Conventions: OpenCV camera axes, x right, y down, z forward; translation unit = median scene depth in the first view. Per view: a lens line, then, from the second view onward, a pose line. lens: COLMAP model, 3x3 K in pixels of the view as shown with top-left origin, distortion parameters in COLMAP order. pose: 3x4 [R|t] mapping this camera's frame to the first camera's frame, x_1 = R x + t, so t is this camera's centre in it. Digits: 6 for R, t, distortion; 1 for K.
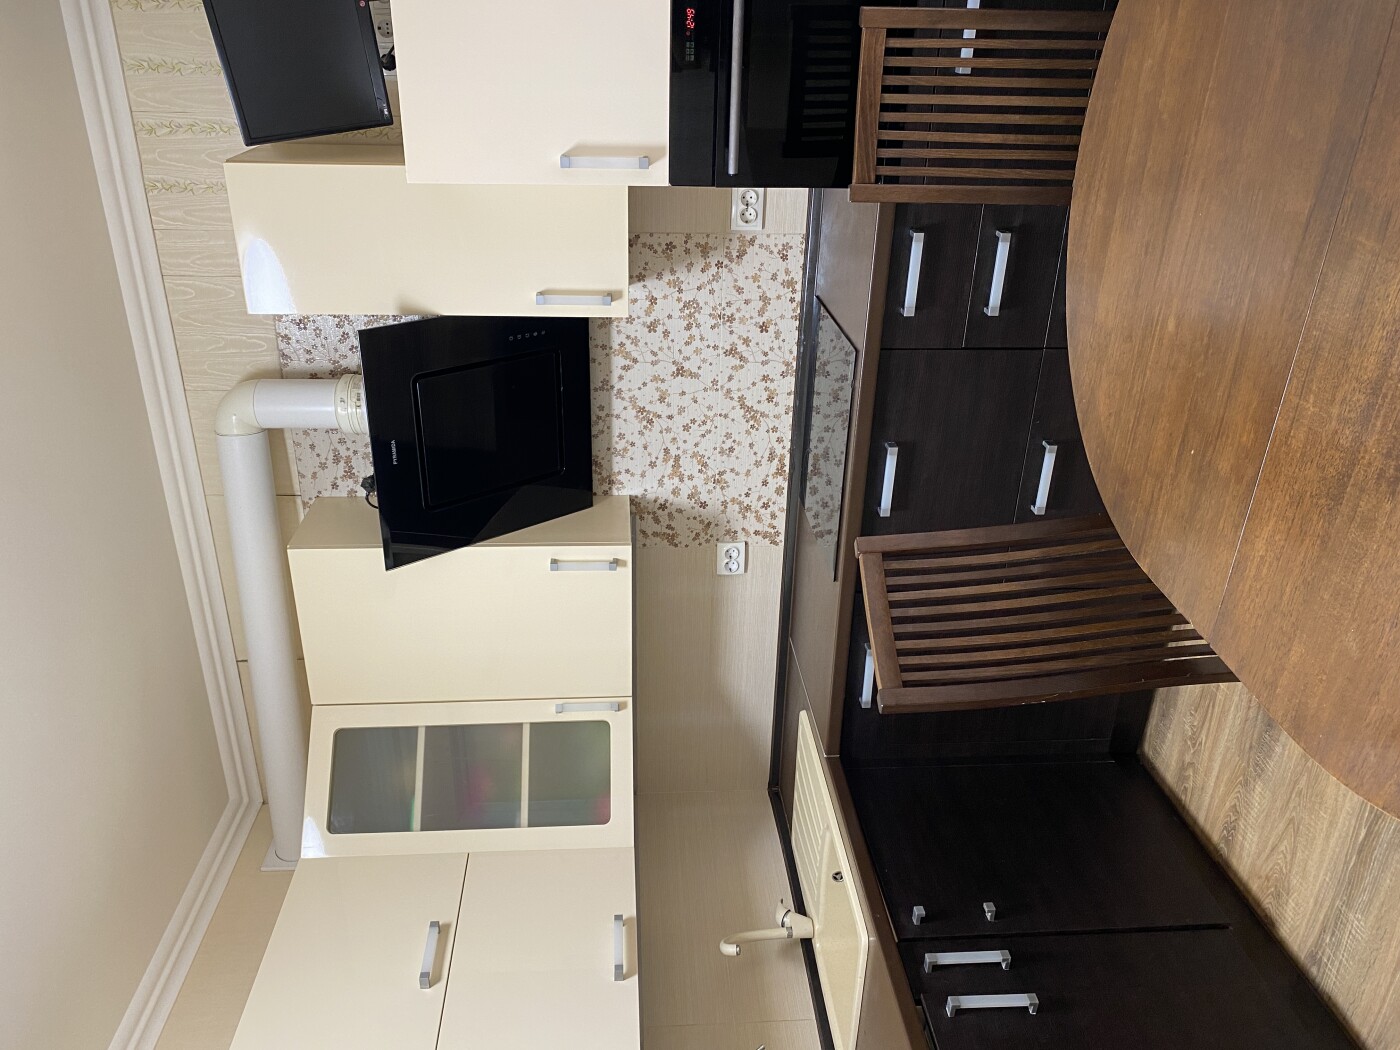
lens RADIAL K [[1057.7, 0, 694.8], [0, 1057.7, 408.9], [0, 0, 1]] dist [0.006775, -0.047213]
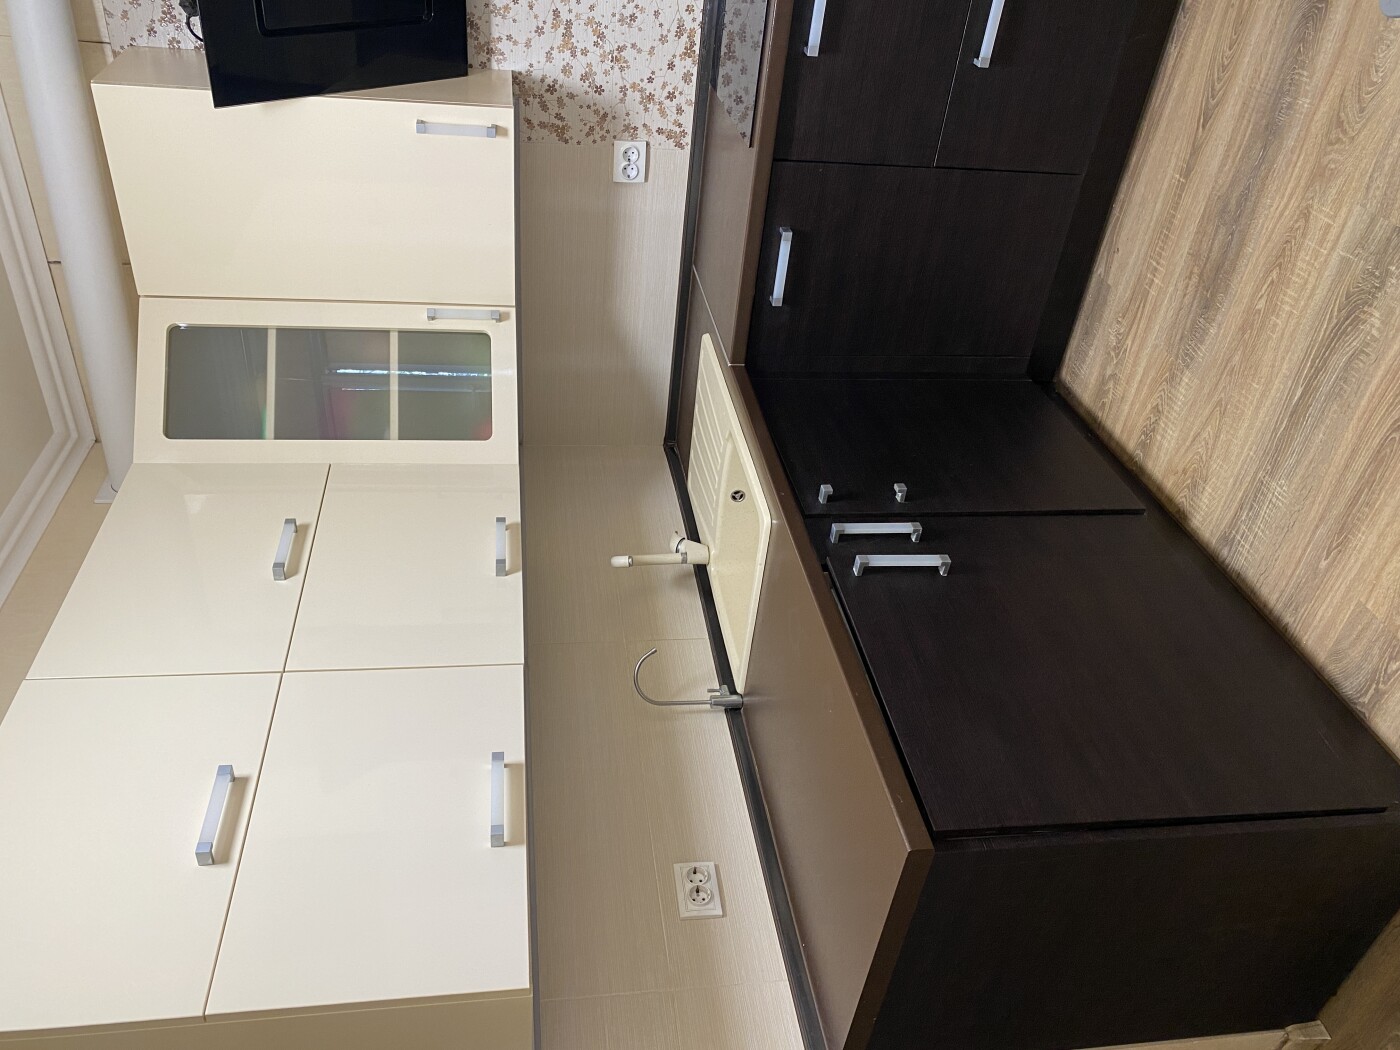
lens RADIAL K [[1045.5, 0, 700.0], [0, 1045.5, 525.0], [0, 0, 1]] dist [0.010310, -0.073173]
pose [[0.993779, 0.010845, 0.110845, -0.000522], [-0.035023, 0.975189, 0.218584, 0.257000], [-0.105724, -0.221106, 0.969502, 0.092235]]
